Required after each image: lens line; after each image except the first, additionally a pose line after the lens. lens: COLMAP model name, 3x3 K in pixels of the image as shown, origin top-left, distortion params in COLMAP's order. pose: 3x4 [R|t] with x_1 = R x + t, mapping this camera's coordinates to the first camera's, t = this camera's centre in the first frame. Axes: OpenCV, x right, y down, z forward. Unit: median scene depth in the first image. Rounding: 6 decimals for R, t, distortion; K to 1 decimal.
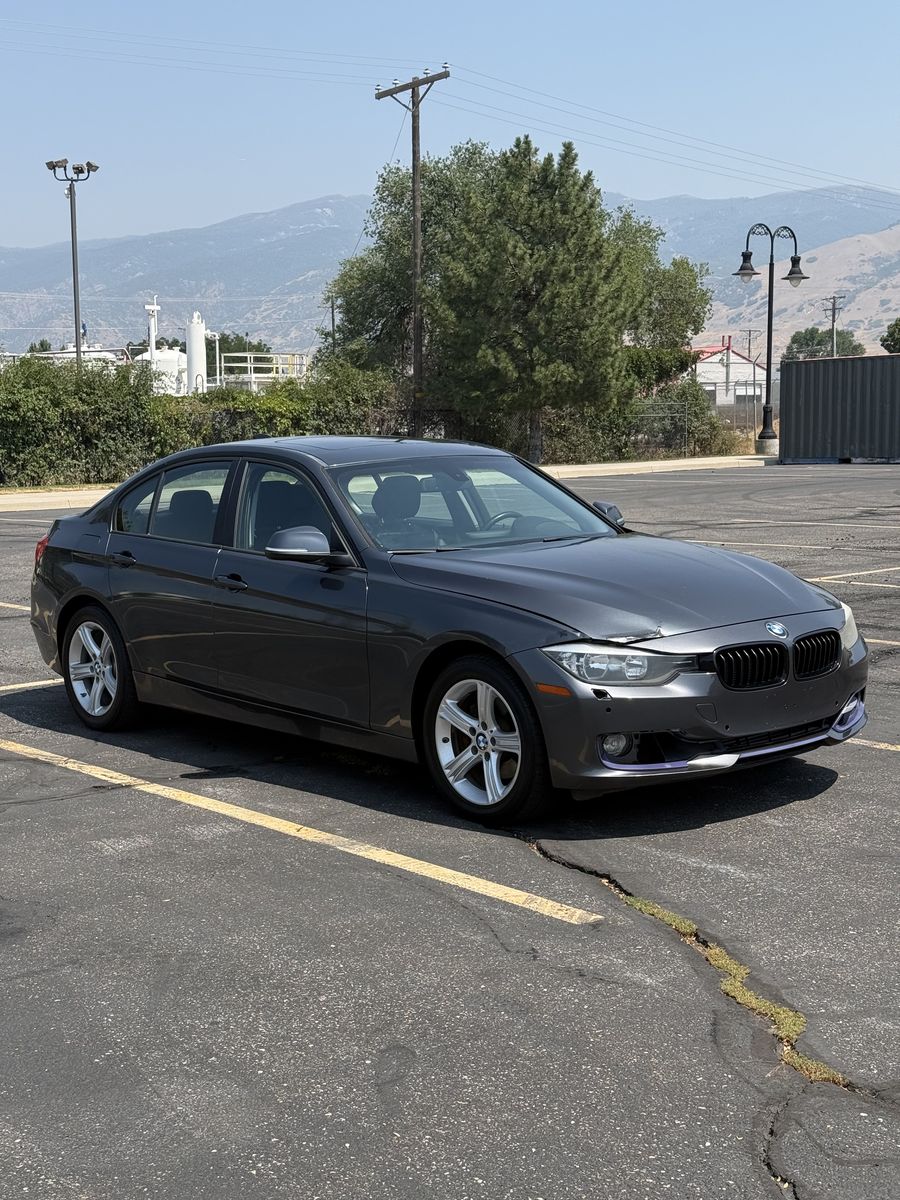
lens RADIAL K [[1651.8, 0, 449.7], [0, 1651.8, 617.7], [0, 0, 1]] dist [0.104731, 0.000000]
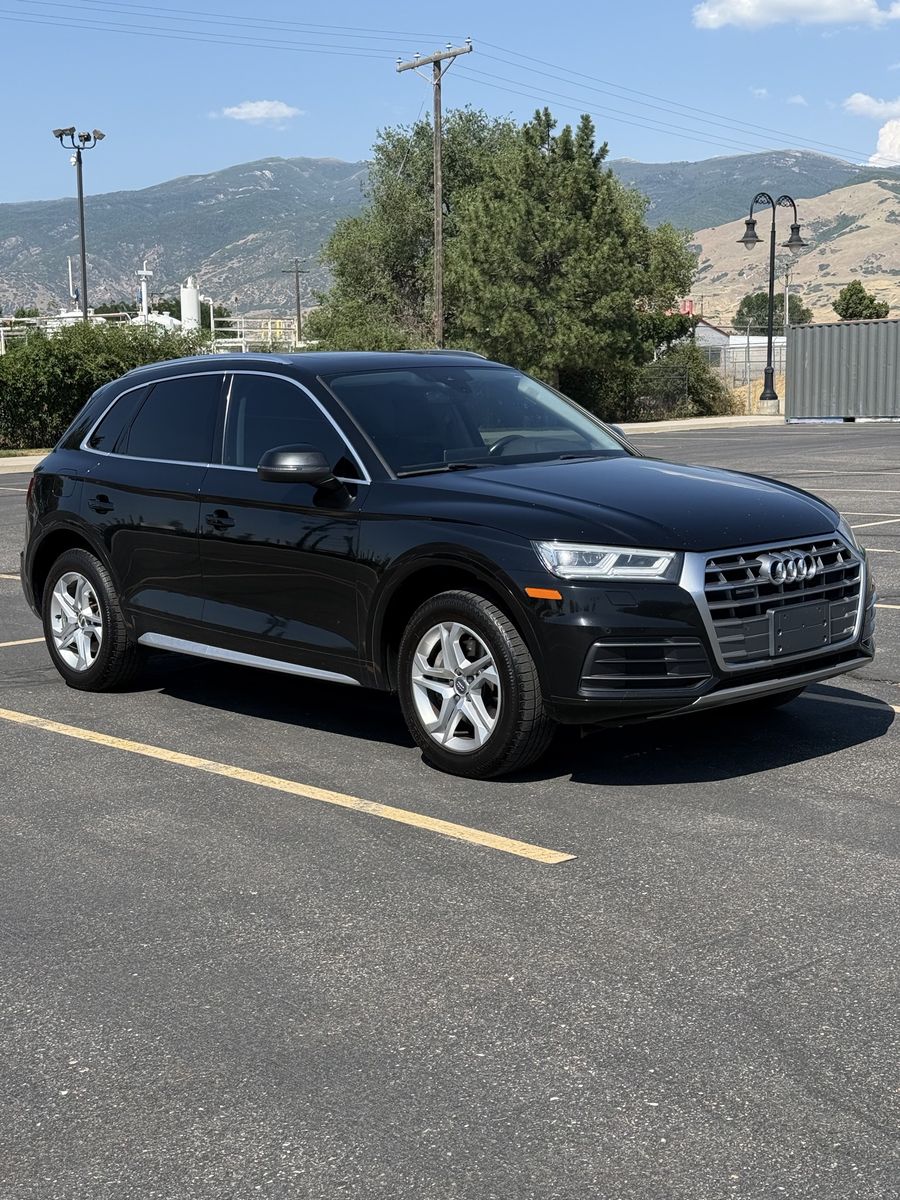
lens RADIAL K [[1651.8, 0, 453.2], [0, 1651.8, 609.6], [0, 0, 1]] dist [0.104731, 0.000000]
pose [[0.999299, -0.007275, 0.036729, -0.052310], [0.006687, 0.999848, 0.016107, 0.007426], [-0.036841, -0.015850, 0.999195, -0.046531]]
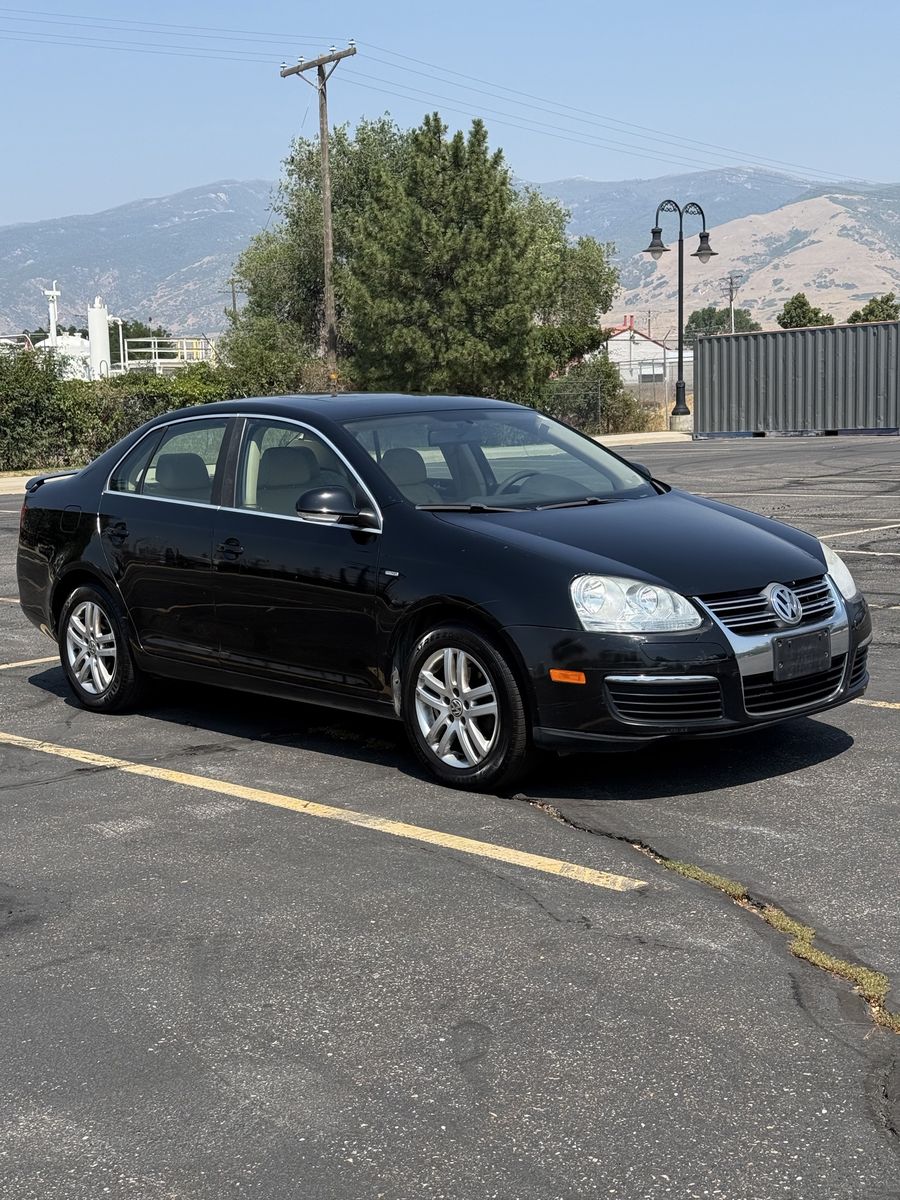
lens RADIAL K [[1651.8, 0, 451.4], [0, 1651.8, 612.1], [0, 0, 1]] dist [0.104731, 0.000000]
pose [[0.998037, -0.025247, 0.057313, -0.008903], [0.024909, 0.999668, 0.006613, 0.001750], [-0.057460, -0.005172, 0.998334, 0.005677]]
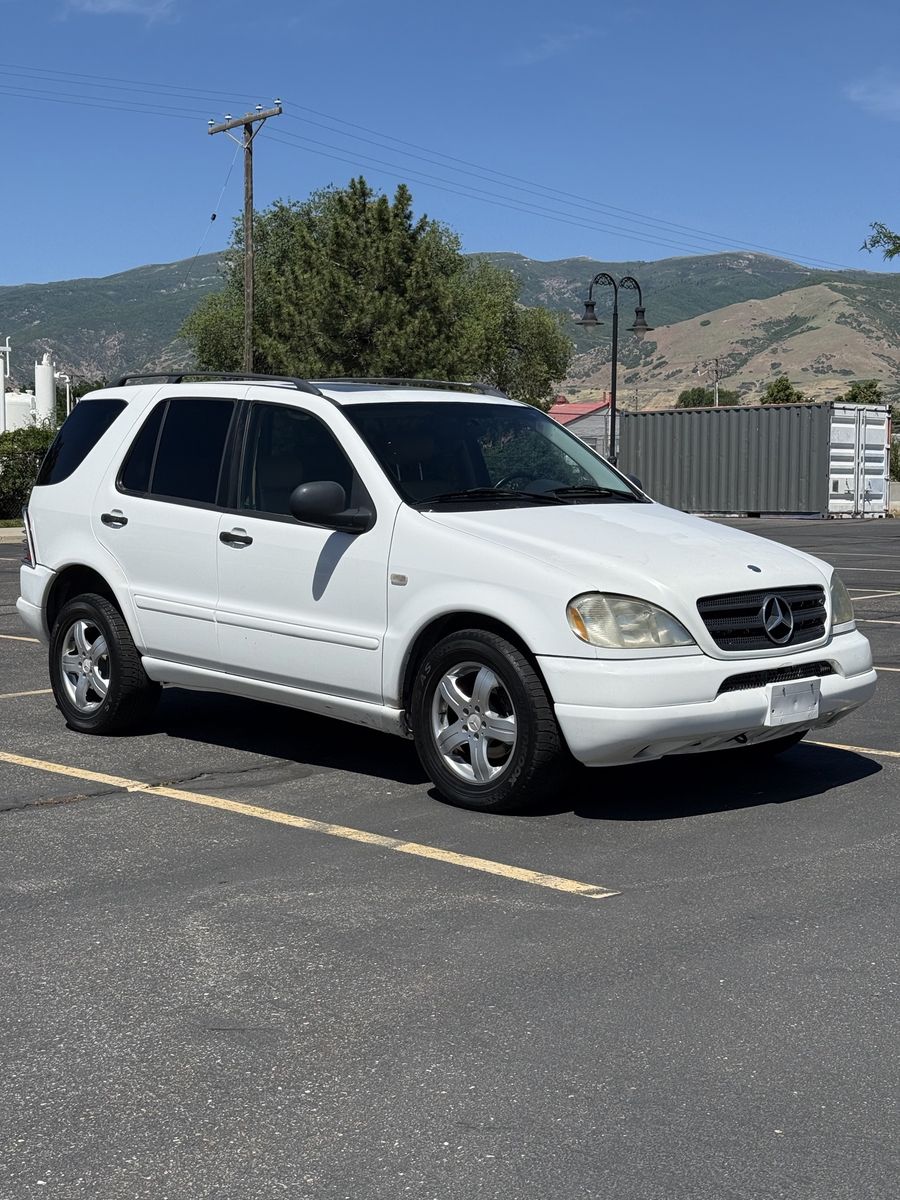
lens RADIAL K [[1651.8, 0, 454.4], [0, 1651.8, 605.5], [0, 0, 1]] dist [0.104731, 0.000000]
pose [[0.997987, 0.009198, 0.062746, 0.042112], [-0.006707, 0.999185, -0.039800, -0.000985], [-0.063061, 0.039299, 0.997236, 0.039628]]
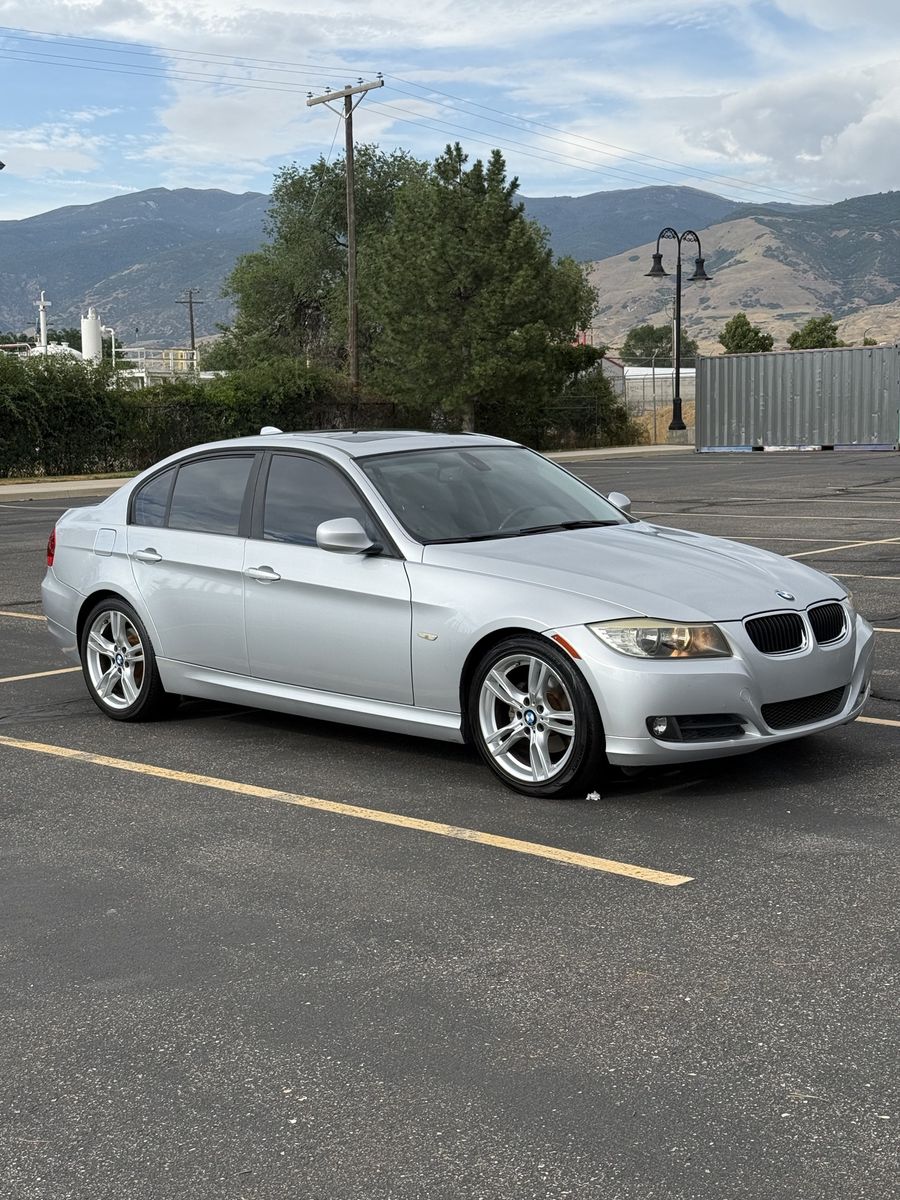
lens RADIAL K [[1651.8, 0, 454.6], [0, 1651.8, 601.9], [0, 0, 1]] dist [0.104731, 0.000000]
pose [[0.994443, -0.017024, 0.103894, -0.069992], [0.017717, 0.999827, -0.005748, 0.007398], [-0.103779, 0.007556, 0.994572, -0.046781]]
